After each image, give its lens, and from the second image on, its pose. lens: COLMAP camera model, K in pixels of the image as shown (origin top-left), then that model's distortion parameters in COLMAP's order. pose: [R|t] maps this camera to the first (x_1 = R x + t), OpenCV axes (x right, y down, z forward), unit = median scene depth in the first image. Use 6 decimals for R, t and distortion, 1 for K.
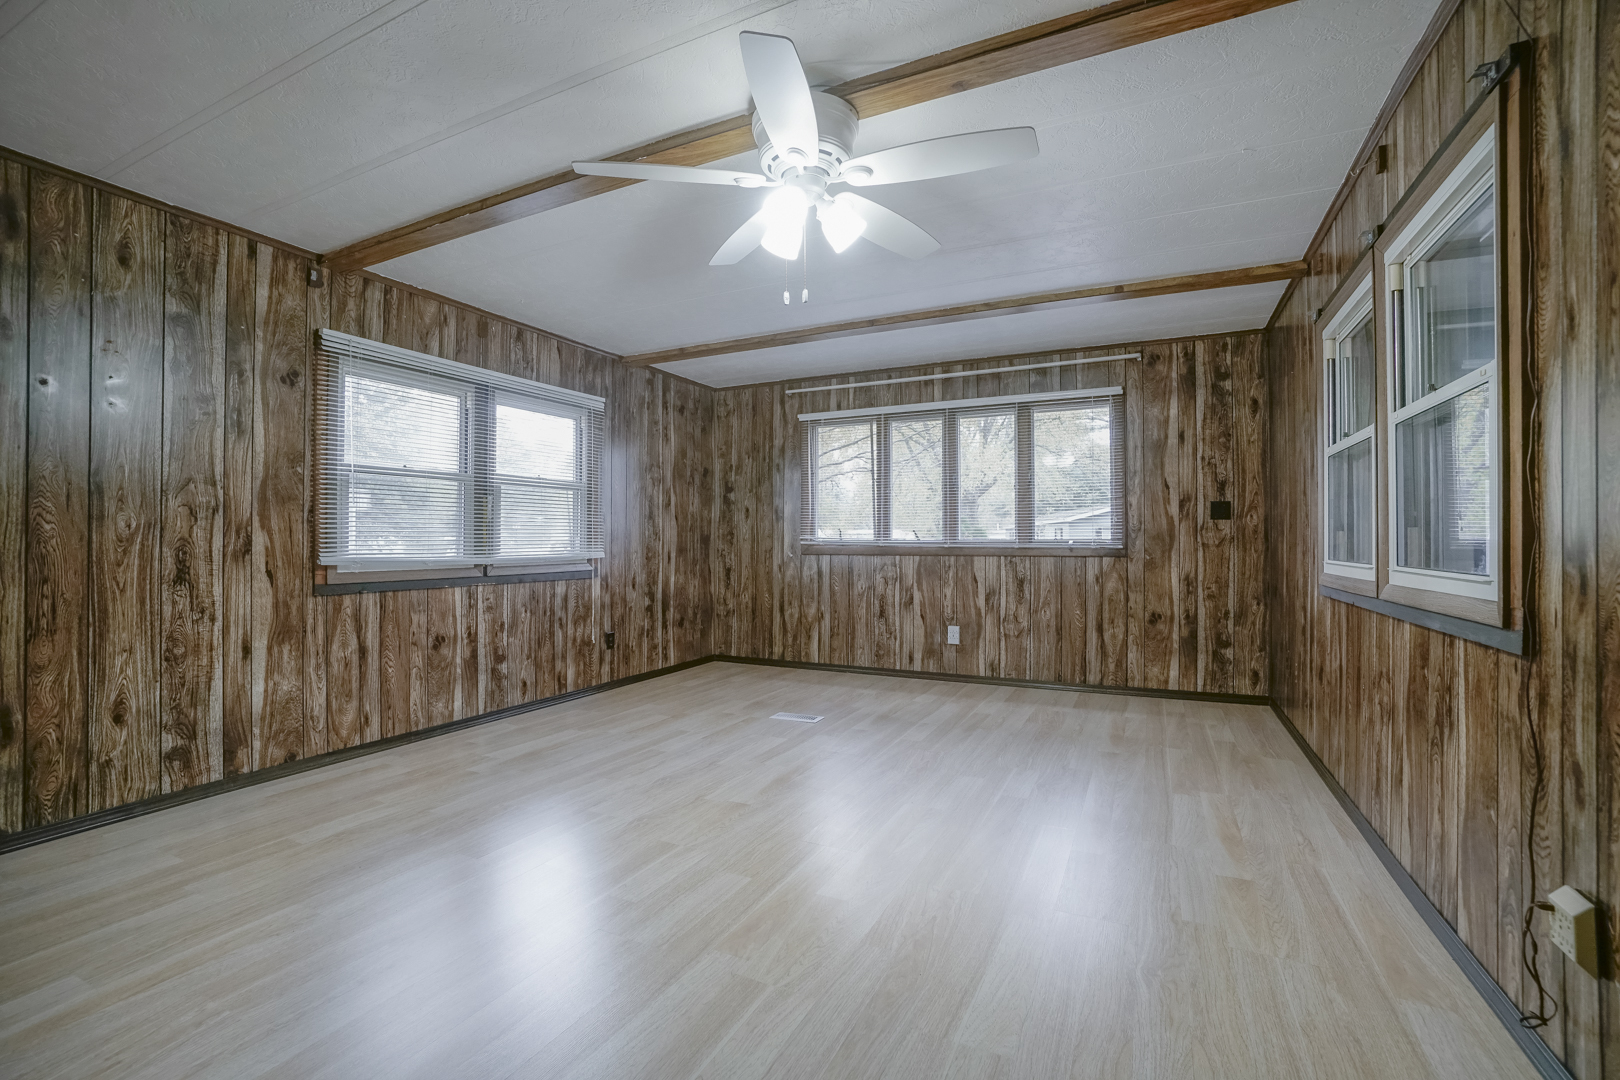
lens RADIAL K [[717.7, 0, 801.5], [0, 717.7, 536.4], [0, 0, 1]] dist [-0.021604, 0.000536]
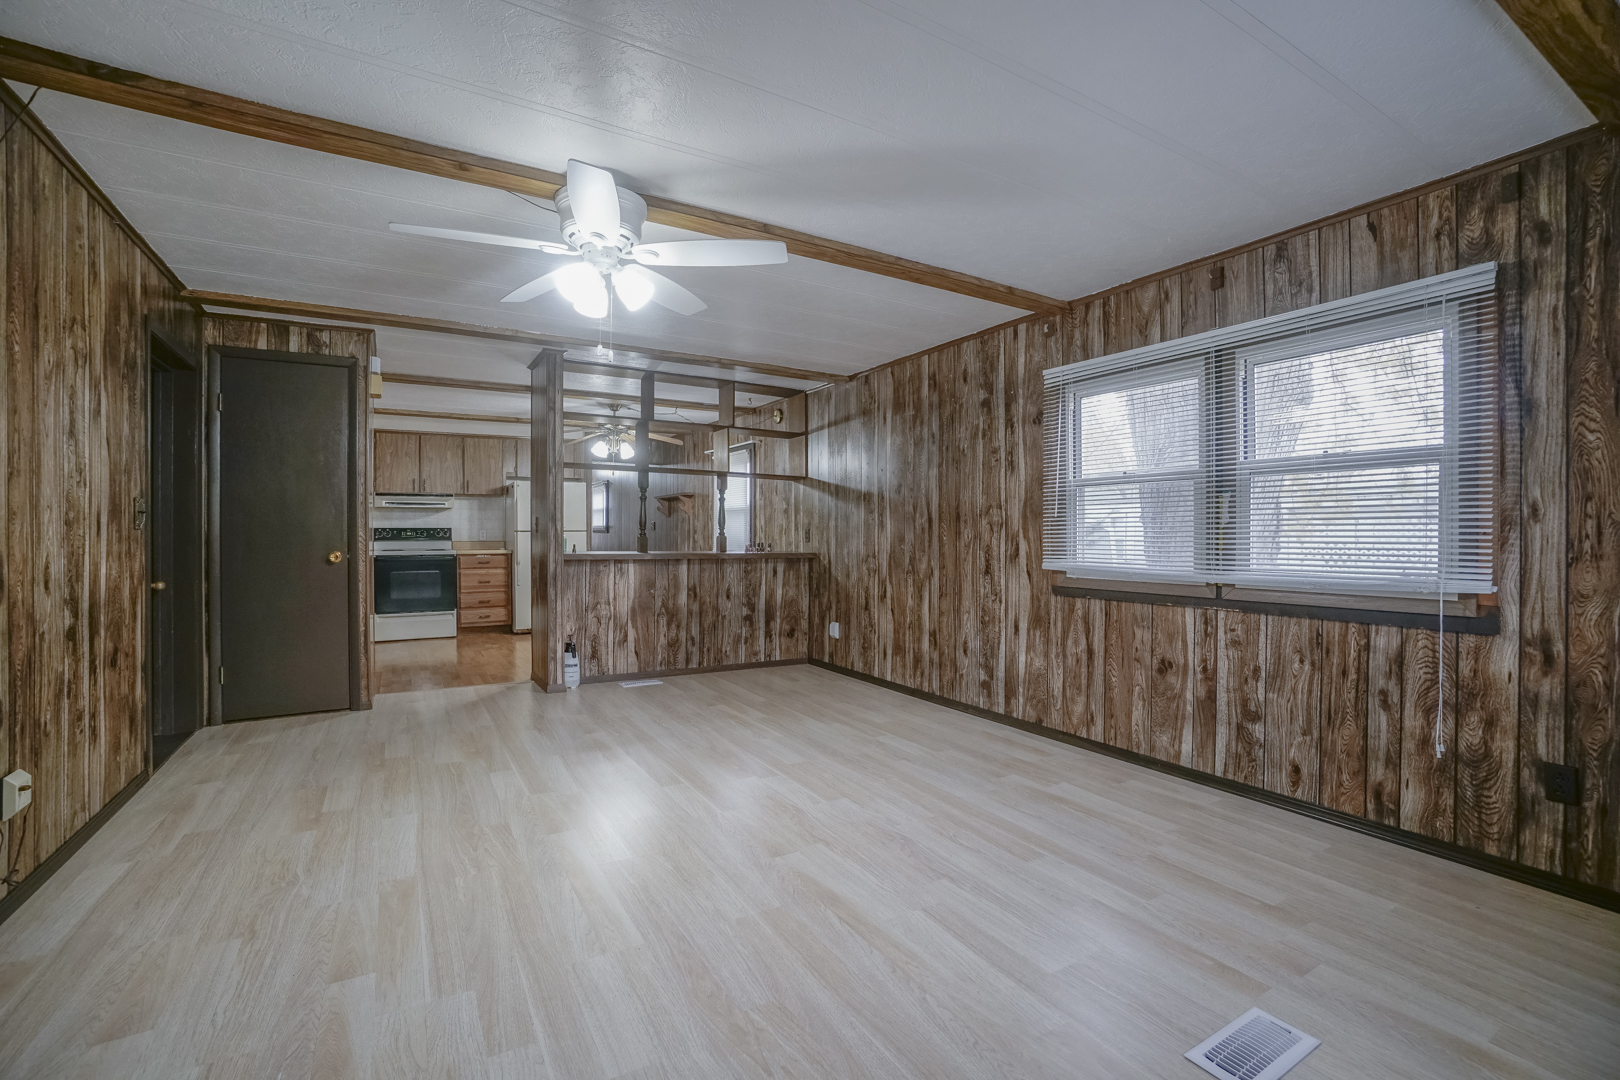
lens RADIAL K [[717.7, 0, 801.5], [0, 717.7, 536.4], [0, 0, 1]] dist [-0.021604, 0.000536]
pose [[-0.543945, 0.003834, -0.839112, 0.516412], [0.004233, 0.999989, 0.001825, -0.017001], [0.839110, -0.002559, -0.543955, 1.211527]]
